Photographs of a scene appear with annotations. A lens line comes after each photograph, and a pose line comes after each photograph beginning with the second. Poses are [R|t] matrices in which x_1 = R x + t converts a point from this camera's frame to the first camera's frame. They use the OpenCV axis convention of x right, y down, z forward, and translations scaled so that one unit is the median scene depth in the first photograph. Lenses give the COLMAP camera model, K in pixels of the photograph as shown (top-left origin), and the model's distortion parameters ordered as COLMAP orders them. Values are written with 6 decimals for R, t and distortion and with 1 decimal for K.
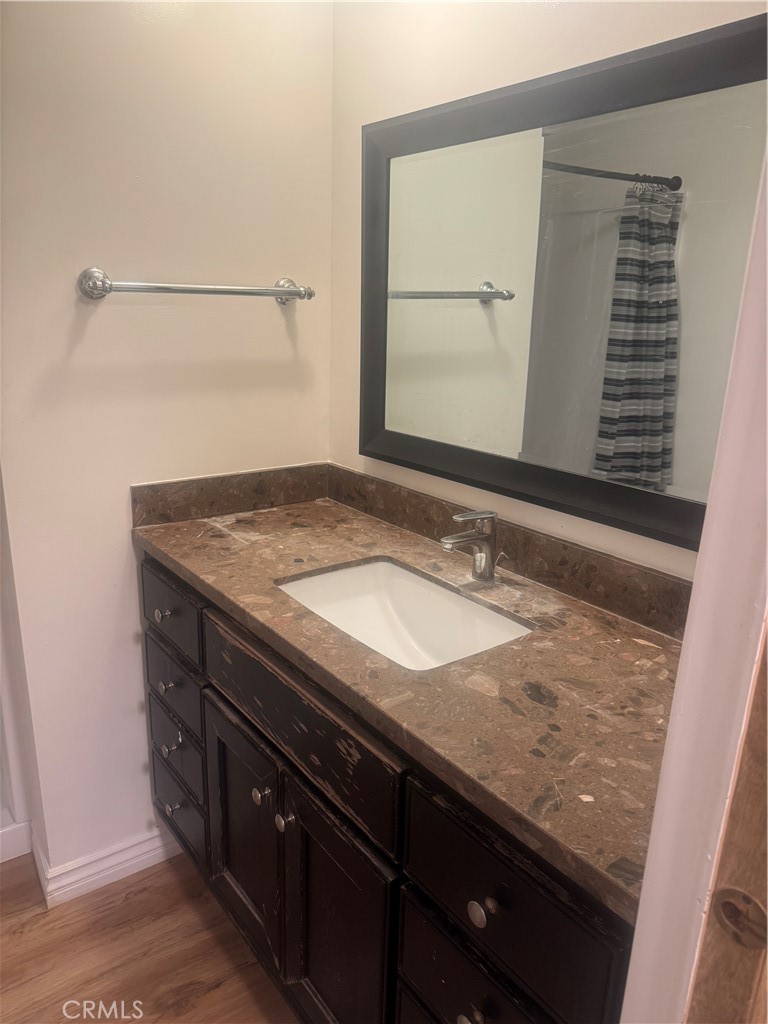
lens RADIAL K [[719.6, 0, 376.3], [0, 719.6, 513.0], [0, 0, 1]] dist [0.178291, -0.362572]
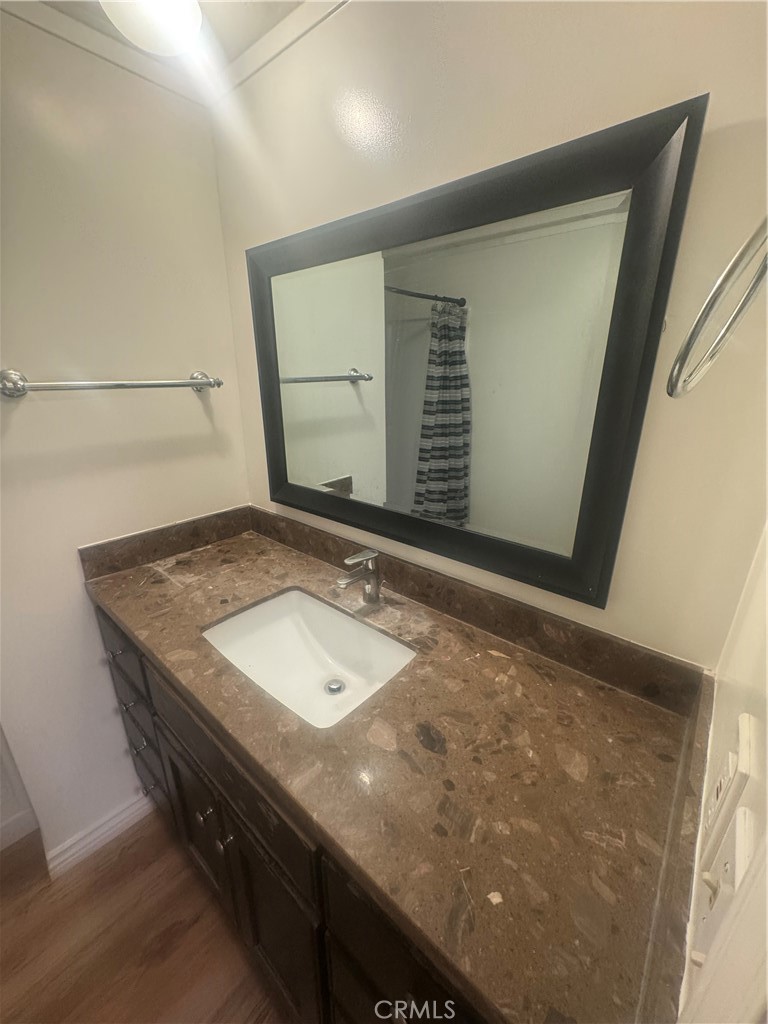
lens RADIAL K [[409.0, 0, 384.0], [0, 409.0, 512.0], [0, 0, 1]] dist [-0.002543, -0.000662]
pose [[0.976477, -0.090650, 0.195642, 0.034084], [0.081136, 0.995122, 0.056124, -0.094809], [-0.199775, -0.038930, 0.979068, 0.237273]]
